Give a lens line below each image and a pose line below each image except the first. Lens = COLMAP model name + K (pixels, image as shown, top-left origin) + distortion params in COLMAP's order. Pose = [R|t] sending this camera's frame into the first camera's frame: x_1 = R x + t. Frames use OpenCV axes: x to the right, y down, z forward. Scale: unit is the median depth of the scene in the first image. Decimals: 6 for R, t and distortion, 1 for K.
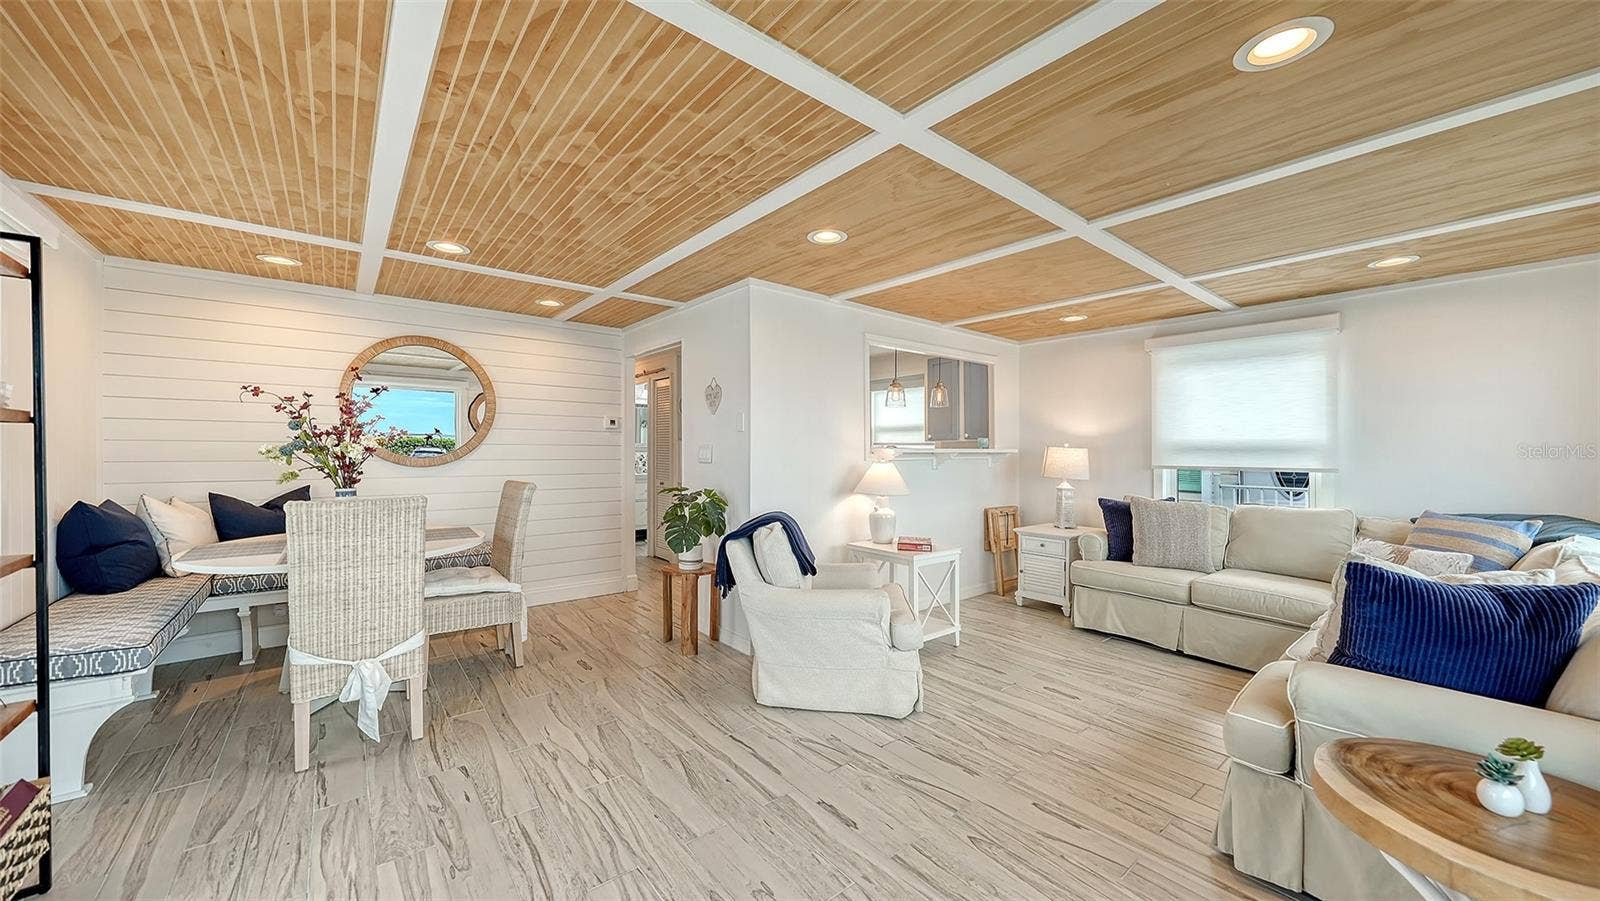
lens RADIAL K [[555.5, 0, 800.0], [0, 555.5, 450.5], [0, 0, 1]] dist [0.002054, 0.000051]
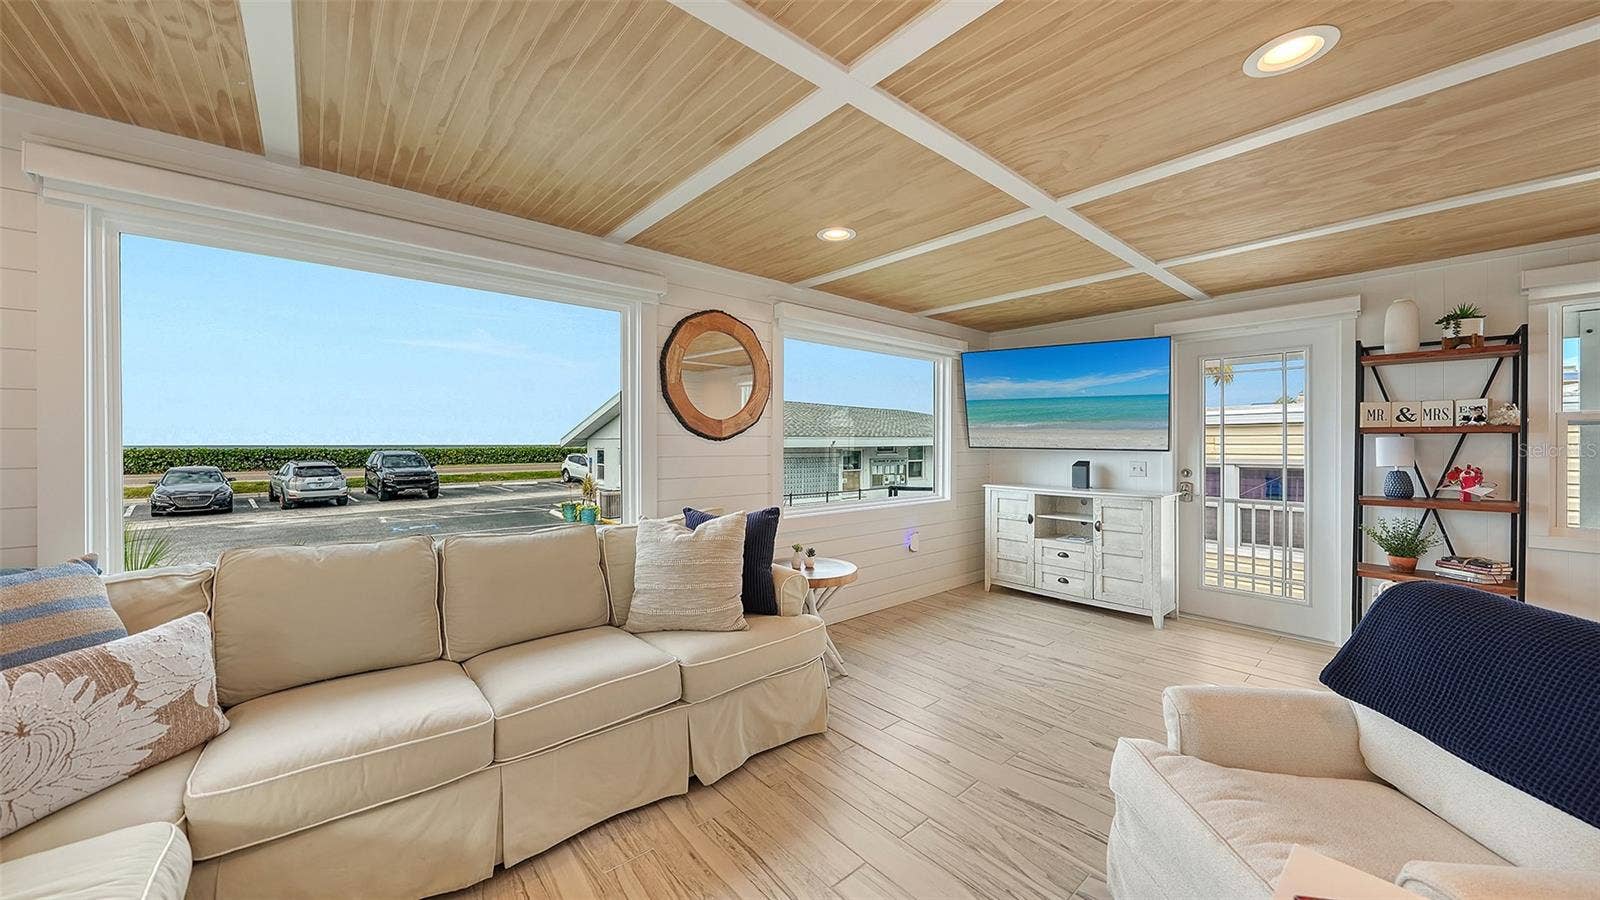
lens RADIAL K [[555.5, 0, 800.0], [0, 555.5, 450.0], [0, 0, 1]] dist [0.002054, 0.000051]
pose [[-0.999686, -0.007180, -0.023987, 0.574042], [-0.007456, 0.999907, 0.011434, -0.000979], [0.023902, 0.011609, -0.999647, 1.604534]]
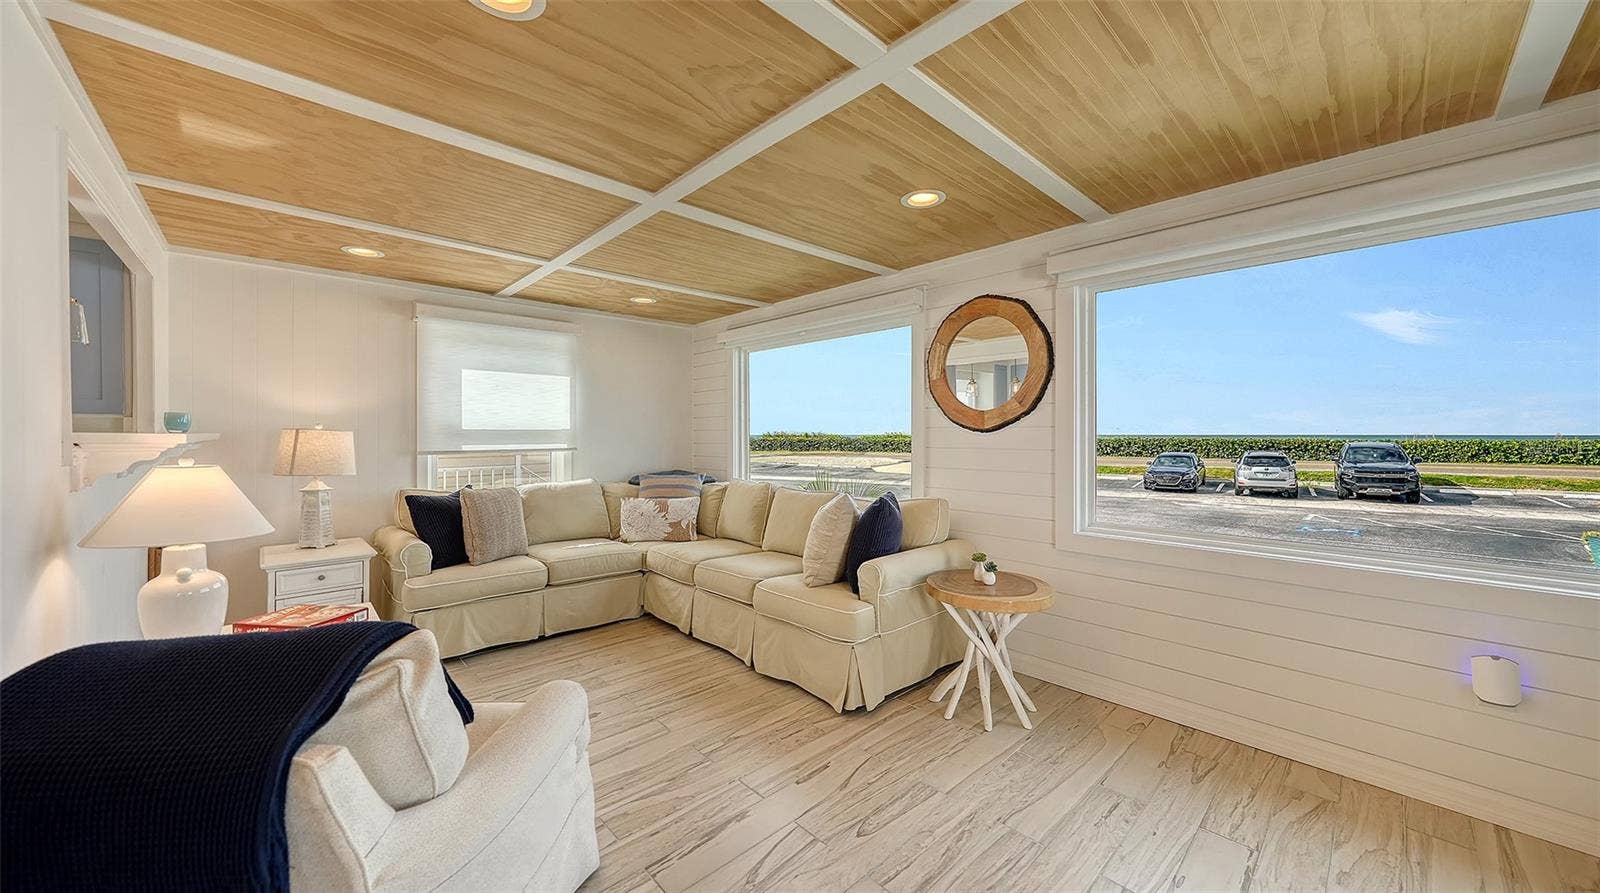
lens RADIAL K [[568.6, 0, 793.8], [0, 568.6, 436.2], [0, 0, 1]] dist [0.000466, 0.000010]
pose [[-0.057506, -0.011454, 0.998279, -0.469399], [0.000237, 0.999934, 0.011487, -0.011311], [-0.998345, 0.000897, -0.057499, 0.813046]]
